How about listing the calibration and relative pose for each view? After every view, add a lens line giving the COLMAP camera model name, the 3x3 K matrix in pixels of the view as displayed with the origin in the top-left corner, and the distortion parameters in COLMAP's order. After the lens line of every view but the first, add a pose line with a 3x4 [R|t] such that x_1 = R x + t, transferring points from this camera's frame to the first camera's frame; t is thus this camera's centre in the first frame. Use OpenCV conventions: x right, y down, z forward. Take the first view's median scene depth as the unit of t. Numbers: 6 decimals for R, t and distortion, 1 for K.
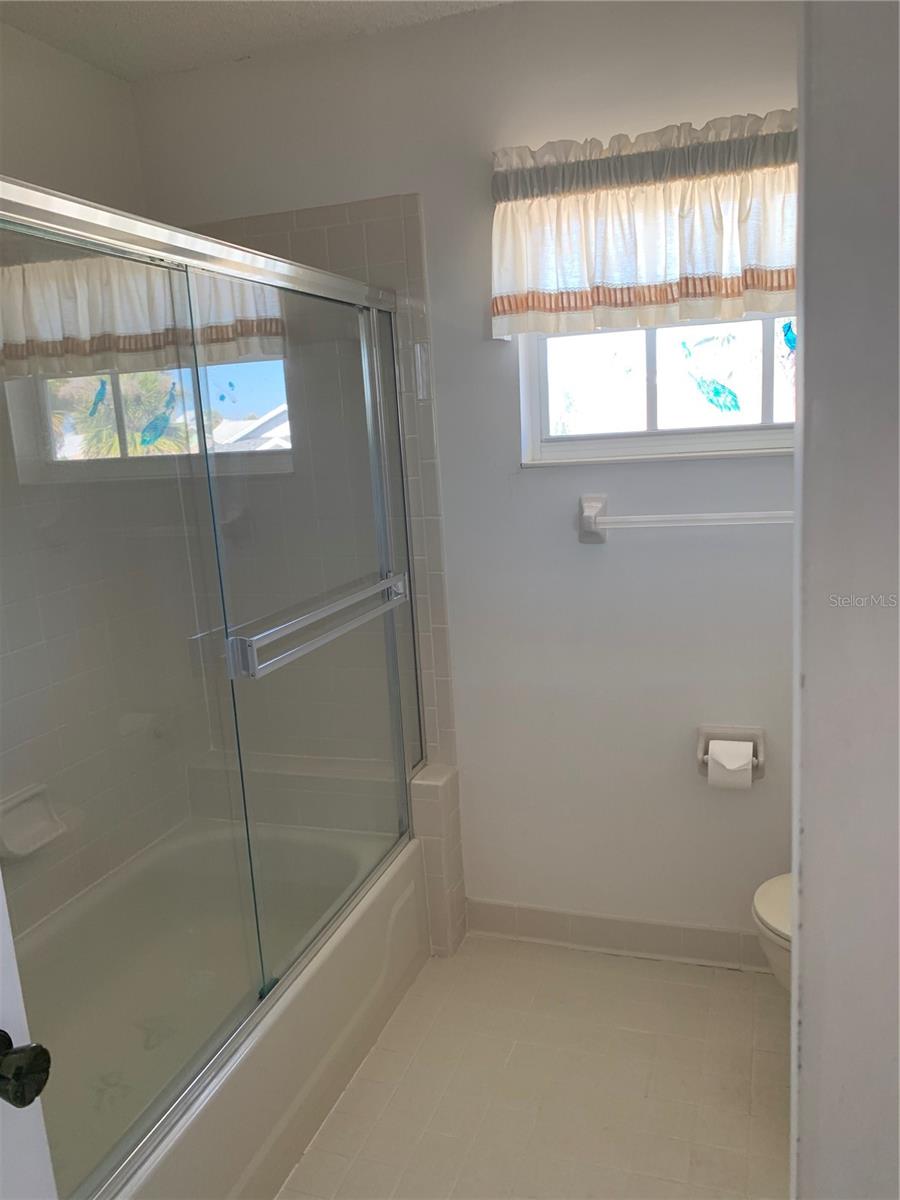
lens RADIAL K [[918.1, 0, 450.0], [0, 918.1, 600.0], [0, 0, 1]] dist [-0.009431, 0.005673]
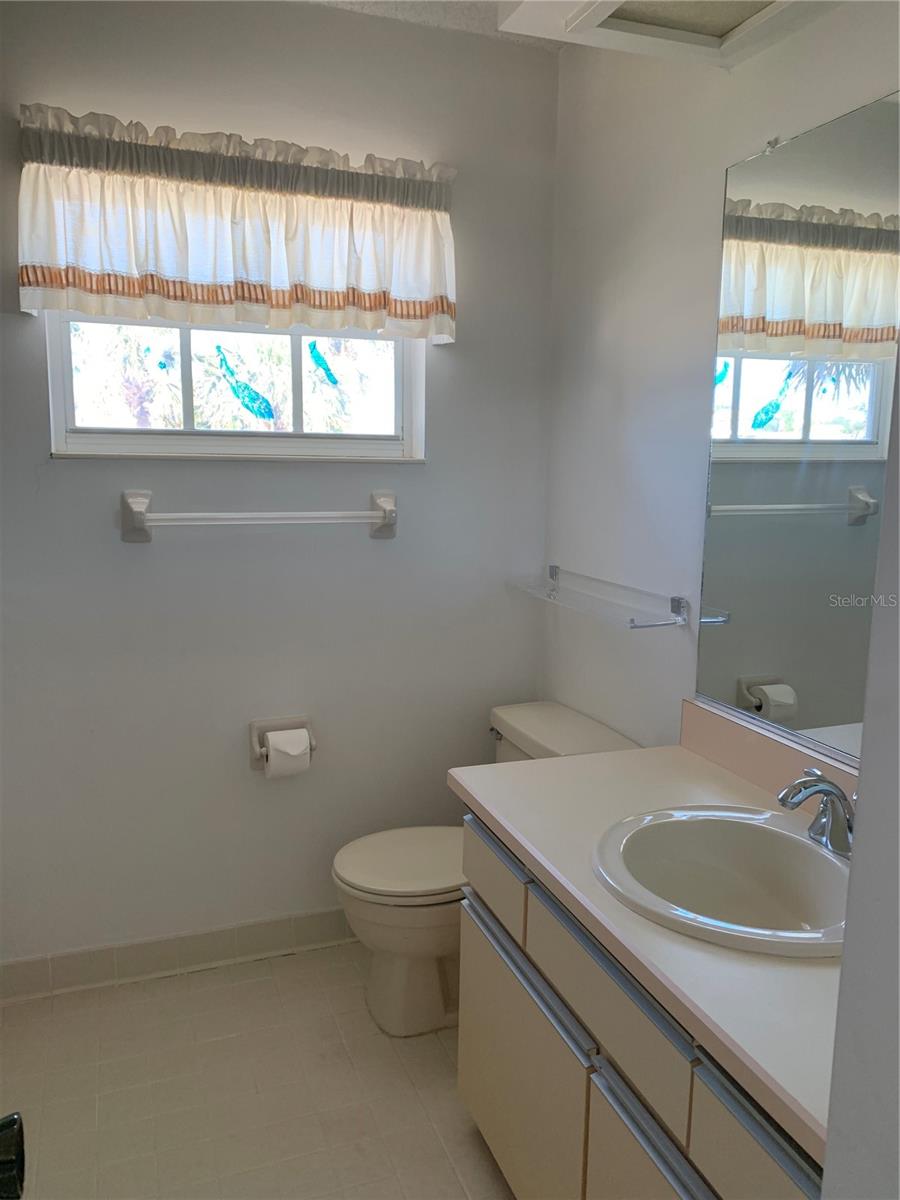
lens RADIAL K [[918.1, 0, 450.0], [0, 918.1, 600.0], [0, 0, 1]] dist [-0.009431, 0.005673]
pose [[0.771051, -0.029050, 0.636111, -0.216982], [0.057463, 0.998057, -0.024072, 0.042698], [-0.634176, 0.055113, 0.771222, 0.068847]]
